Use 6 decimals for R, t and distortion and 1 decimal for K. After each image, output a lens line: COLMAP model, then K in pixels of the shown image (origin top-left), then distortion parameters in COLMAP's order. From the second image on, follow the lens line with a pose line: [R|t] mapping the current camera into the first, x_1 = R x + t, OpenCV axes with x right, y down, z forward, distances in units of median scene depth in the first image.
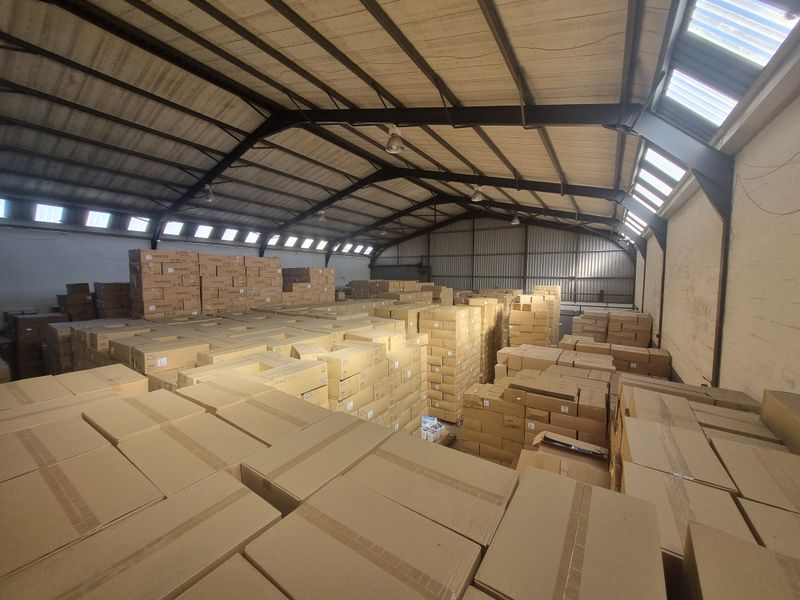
lens RADIAL K [[314.8, 0, 398.8], [0, 314.8, 296.8], [0, 0, 1]] dist [0.000317, -0.000067]
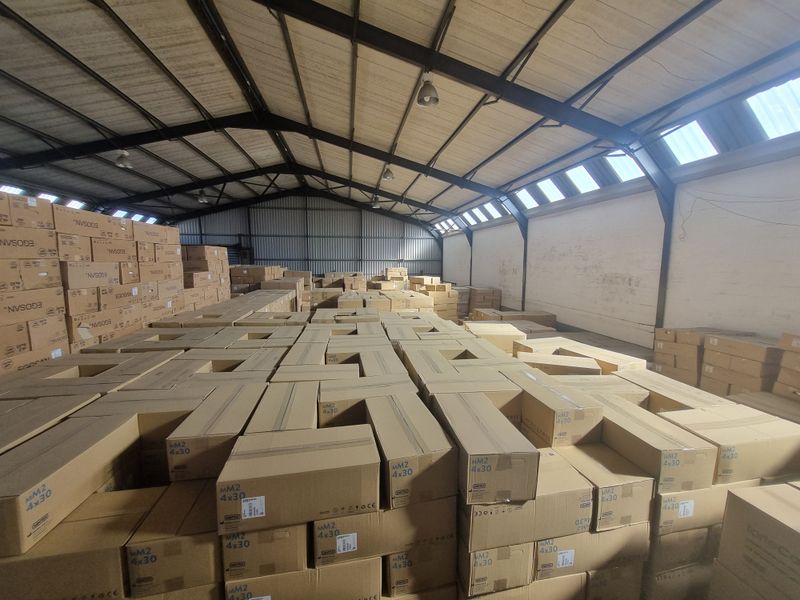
lens RADIAL K [[314.8, 0, 399.7], [0, 314.8, 298.0], [0, 0, 1]] dist [0.000317, -0.000067]
pose [[0.730599, -0.086731, 0.677276, -0.306569], [0.048273, 0.995979, 0.075470, -0.014584], [-0.681099, -0.022444, 0.731848, 0.208568]]
